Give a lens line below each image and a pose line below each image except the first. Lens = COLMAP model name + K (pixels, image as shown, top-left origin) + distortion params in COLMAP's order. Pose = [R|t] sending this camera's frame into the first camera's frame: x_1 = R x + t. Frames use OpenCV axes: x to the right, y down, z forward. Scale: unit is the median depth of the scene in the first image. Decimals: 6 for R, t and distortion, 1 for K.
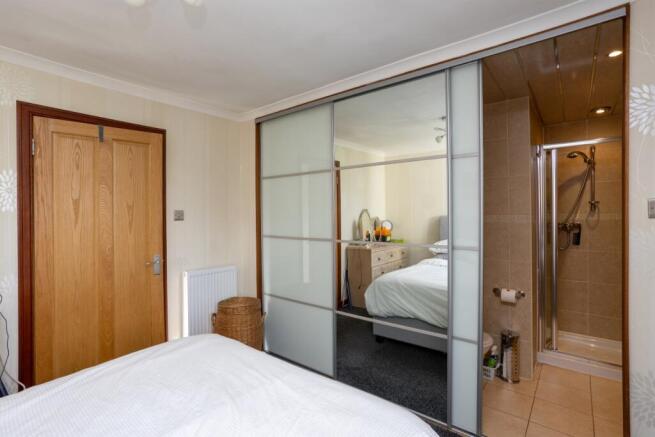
lens RADIAL K [[314.1, 0, 328.8], [0, 314.1, 216.5], [0, 0, 1]] dist [-0.005621, 0.000256]
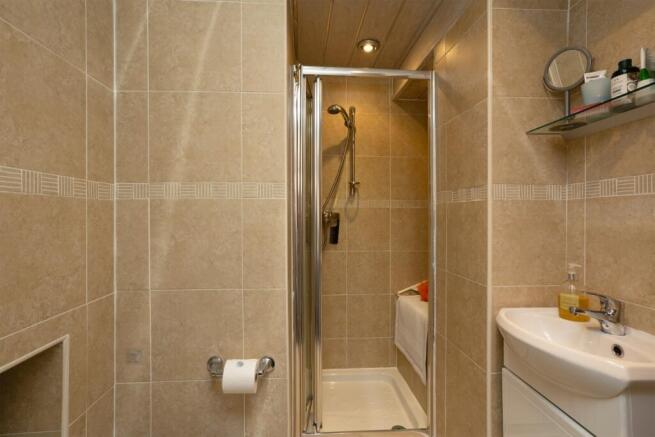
lens RADIAL K [[314.1, 0, 327.2], [0, 314.1, 220.7], [0, 0, 1]] dist [-0.005621, 0.000256]
pose [[0.732043, 0.009388, 0.681194, 0.305172], [-0.003428, 0.999943, -0.010098, 0.047958], [-0.681250, 0.005057, 0.732034, 0.506867]]
